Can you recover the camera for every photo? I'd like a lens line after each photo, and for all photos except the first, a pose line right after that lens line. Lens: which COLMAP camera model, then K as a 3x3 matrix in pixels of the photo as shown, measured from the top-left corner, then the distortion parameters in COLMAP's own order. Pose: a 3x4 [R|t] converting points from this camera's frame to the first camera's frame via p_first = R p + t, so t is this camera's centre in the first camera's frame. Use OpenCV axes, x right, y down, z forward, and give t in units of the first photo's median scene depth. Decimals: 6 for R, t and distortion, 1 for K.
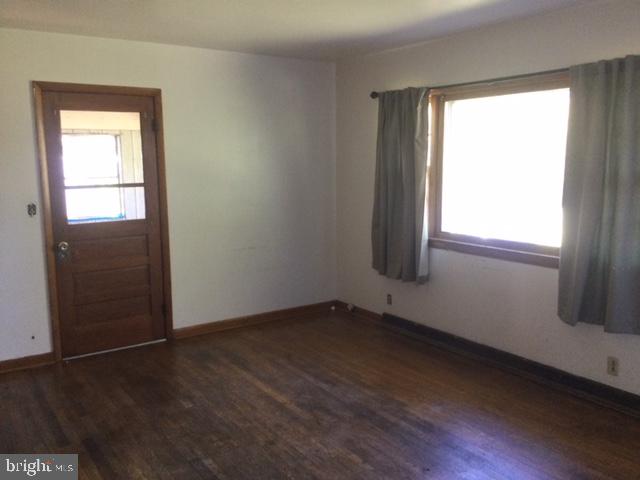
lens RADIAL K [[569.0, 0, 320.8], [0, 569.0, 239.4], [0, 0, 1]] dist [0.021137, -0.053862]
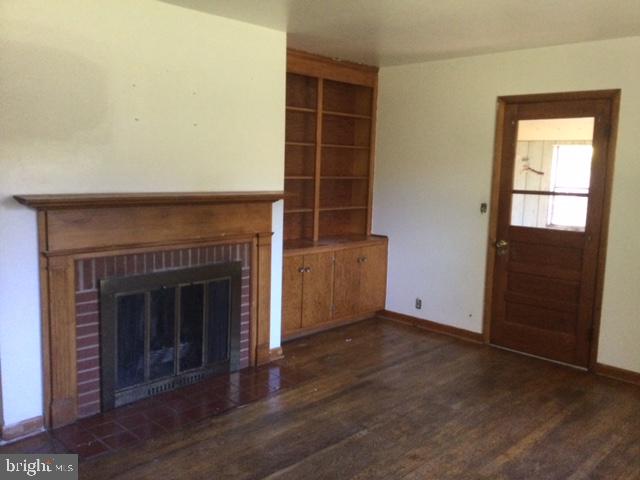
lens RADIAL K [[569.0, 0, 321.9], [0, 569.0, 241.8], [0, 0, 1]] dist [0.021137, -0.053862]
pose [[0.176476, 0.143120, -0.973844, 0.578573], [-0.167532, 0.979304, 0.113563, -0.060943], [0.969943, 0.143109, 0.196801, 0.459100]]
